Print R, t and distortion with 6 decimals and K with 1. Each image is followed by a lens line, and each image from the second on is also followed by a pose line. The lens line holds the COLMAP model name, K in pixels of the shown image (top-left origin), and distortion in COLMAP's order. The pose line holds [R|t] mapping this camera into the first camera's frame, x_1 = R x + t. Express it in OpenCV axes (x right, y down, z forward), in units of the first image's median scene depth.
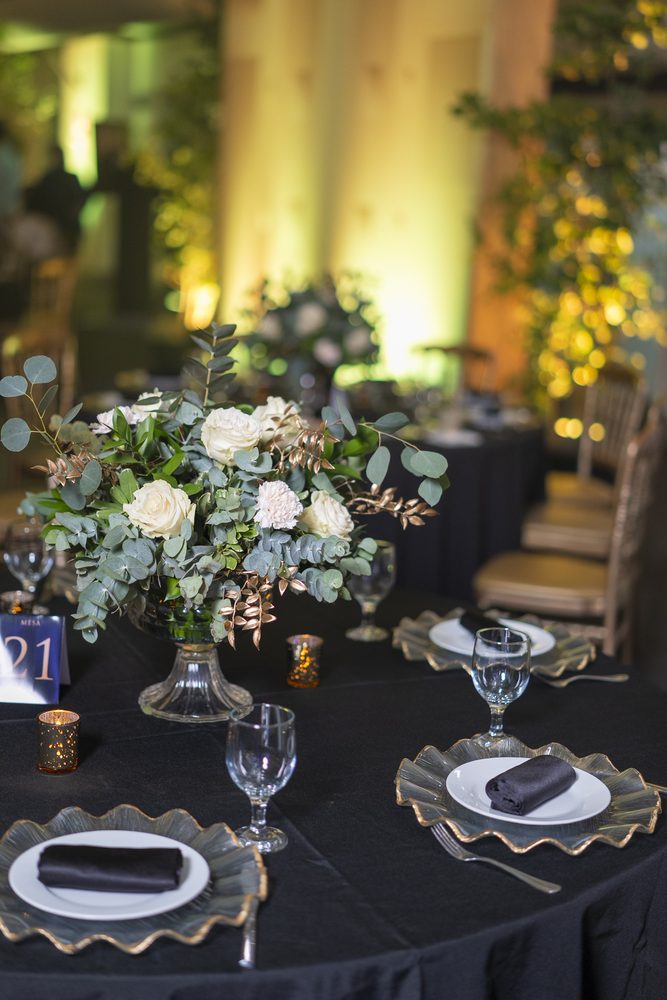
lens RADIAL K [[1779.0, 0, 333.5], [0, 1779.0, 500.0], [0, 0, 1]] dist [0.044968, 0.098419]
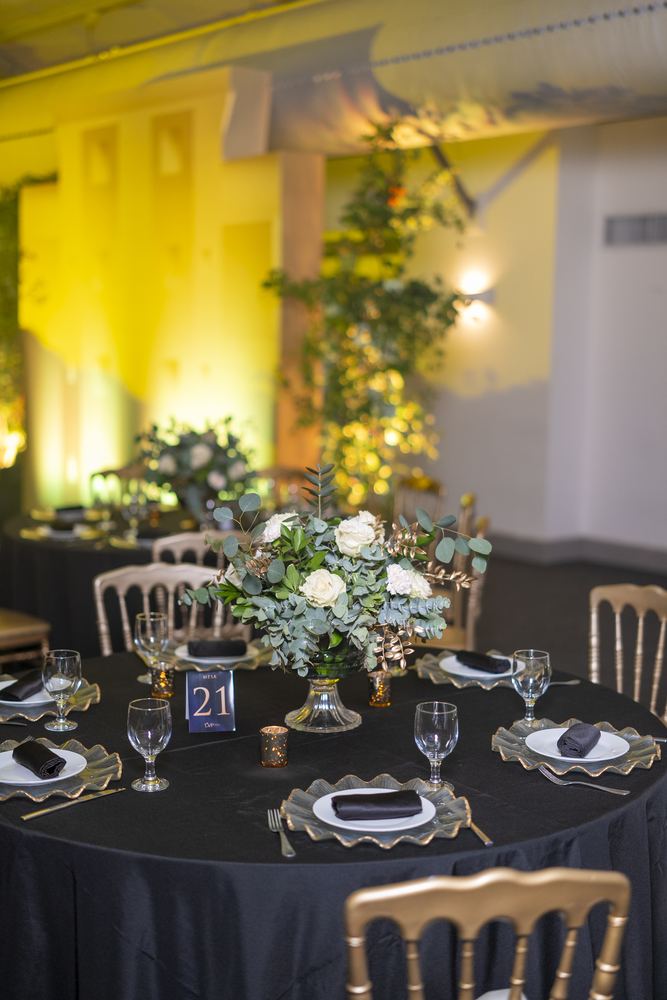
lens RADIAL K [[1779.0, 0, 333.5], [0, 1779.0, 500.0], [0, 0, 1]] dist [0.044968, 0.098419]
pose [[0.965640, -0.064324, 0.251798, -0.449695], [0.080695, 0.995207, -0.055231, 0.014375], [-0.247039, 0.073652, 0.966202, -0.461852]]
